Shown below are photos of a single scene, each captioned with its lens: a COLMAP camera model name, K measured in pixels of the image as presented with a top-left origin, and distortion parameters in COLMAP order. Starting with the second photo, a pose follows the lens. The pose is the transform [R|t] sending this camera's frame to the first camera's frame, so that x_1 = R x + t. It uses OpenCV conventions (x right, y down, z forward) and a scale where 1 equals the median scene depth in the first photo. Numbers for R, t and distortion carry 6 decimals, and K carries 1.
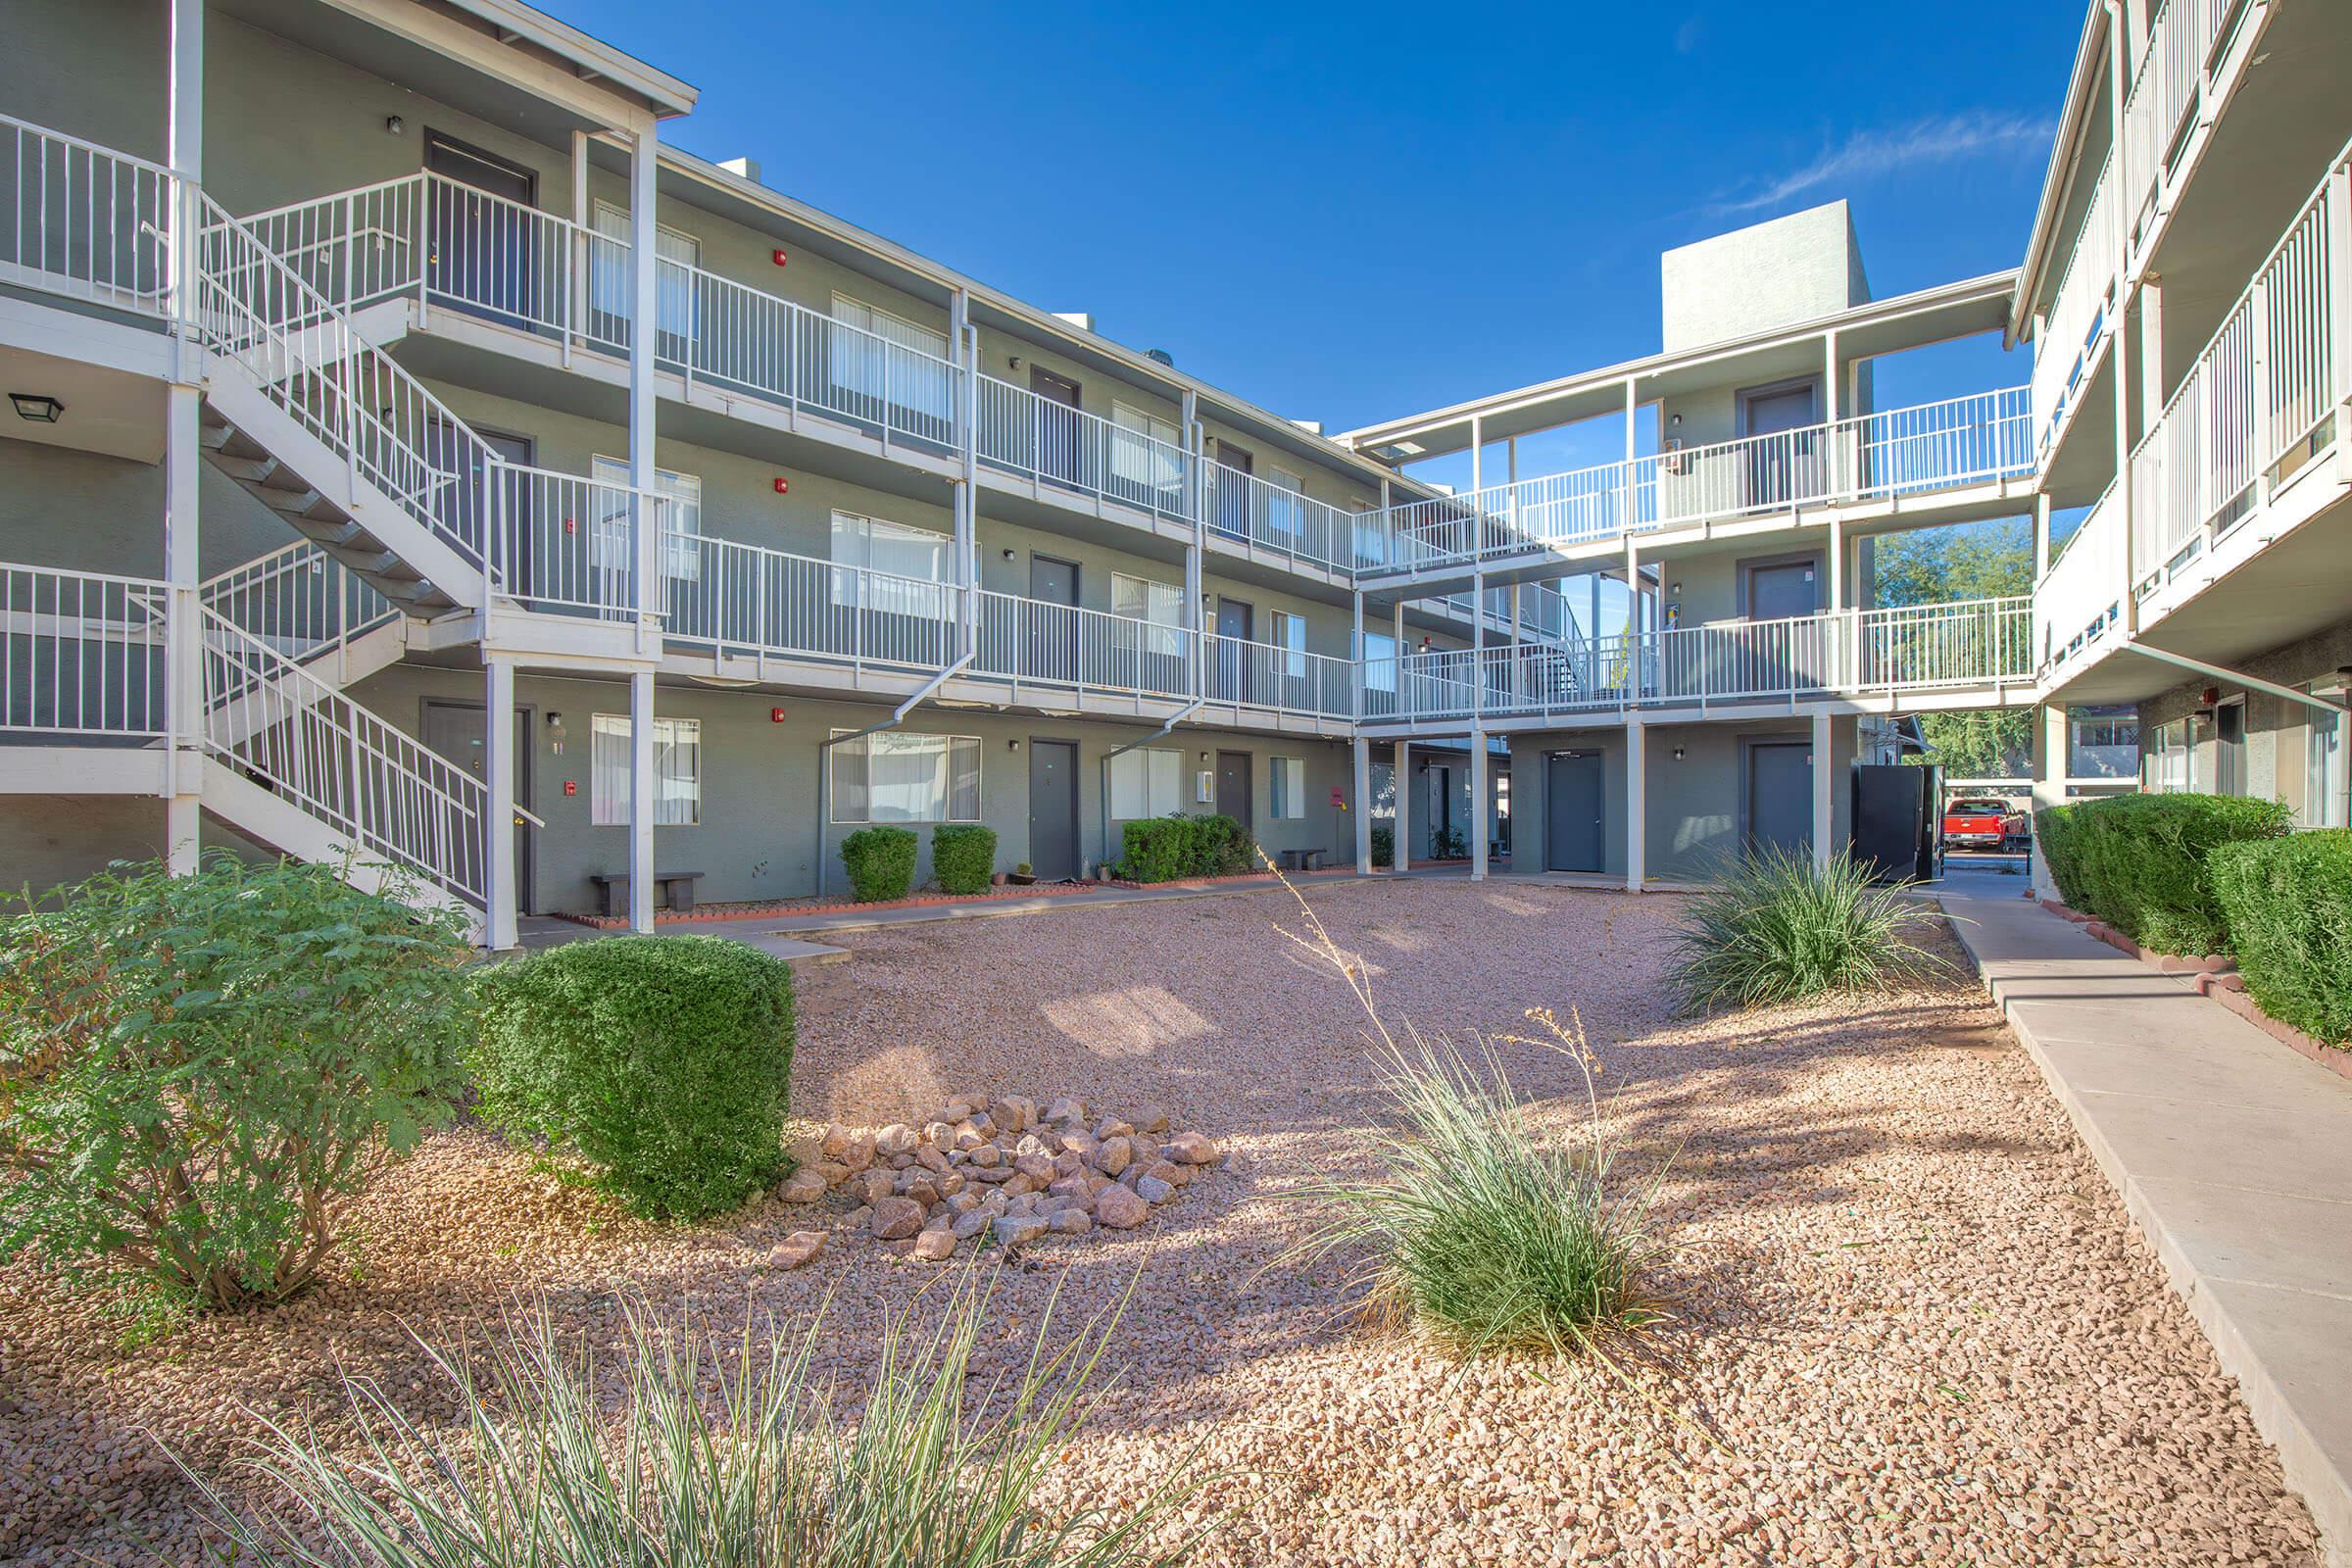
lens RADIAL K [[1097.5, 0, 1190.2], [0, 1097.5, 804.1], [0, 0, 1]] dist [-0.027398, 0.001934]
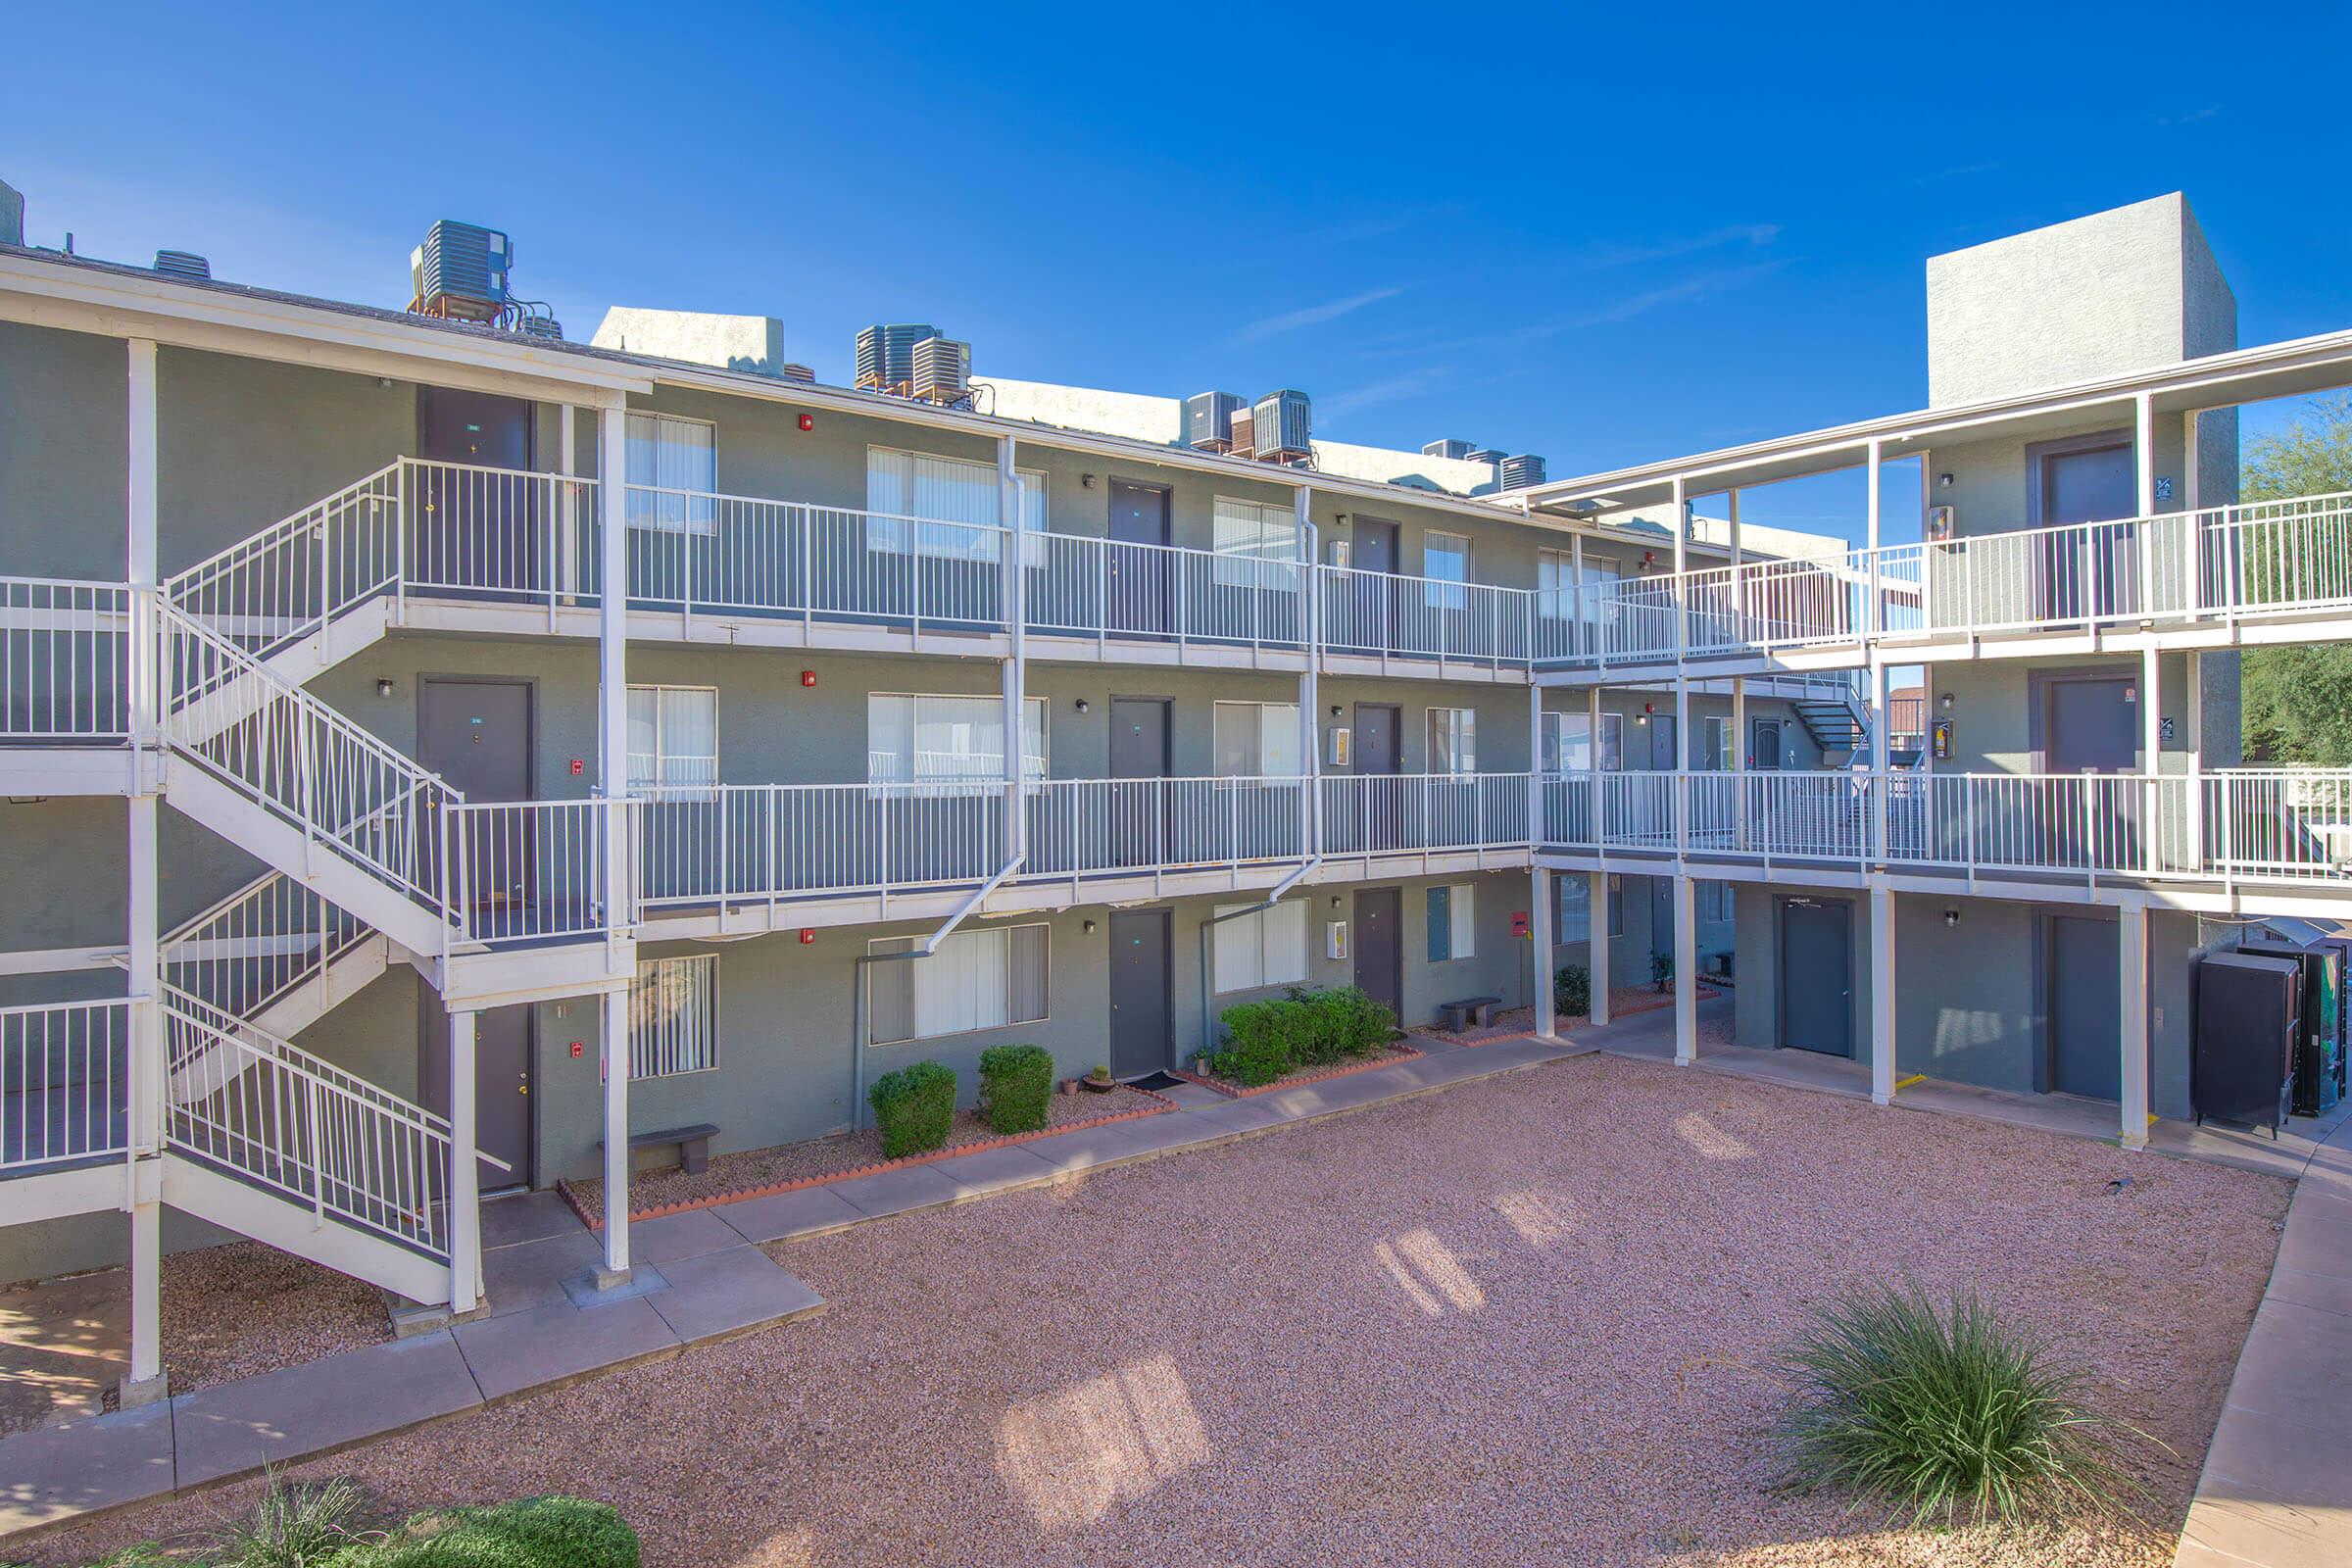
lens RADIAL K [[1337.5, 0, 1176.3], [0, 1337.5, 776.6], [0, 0, 1]] dist [-0.015111, 0.000768]
pose [[0.983667, -0.005050, -0.179925, 0.098266], [0.003071, 0.999932, -0.011276, -0.164168], [0.179970, 0.010540, 0.983616, -0.019322]]
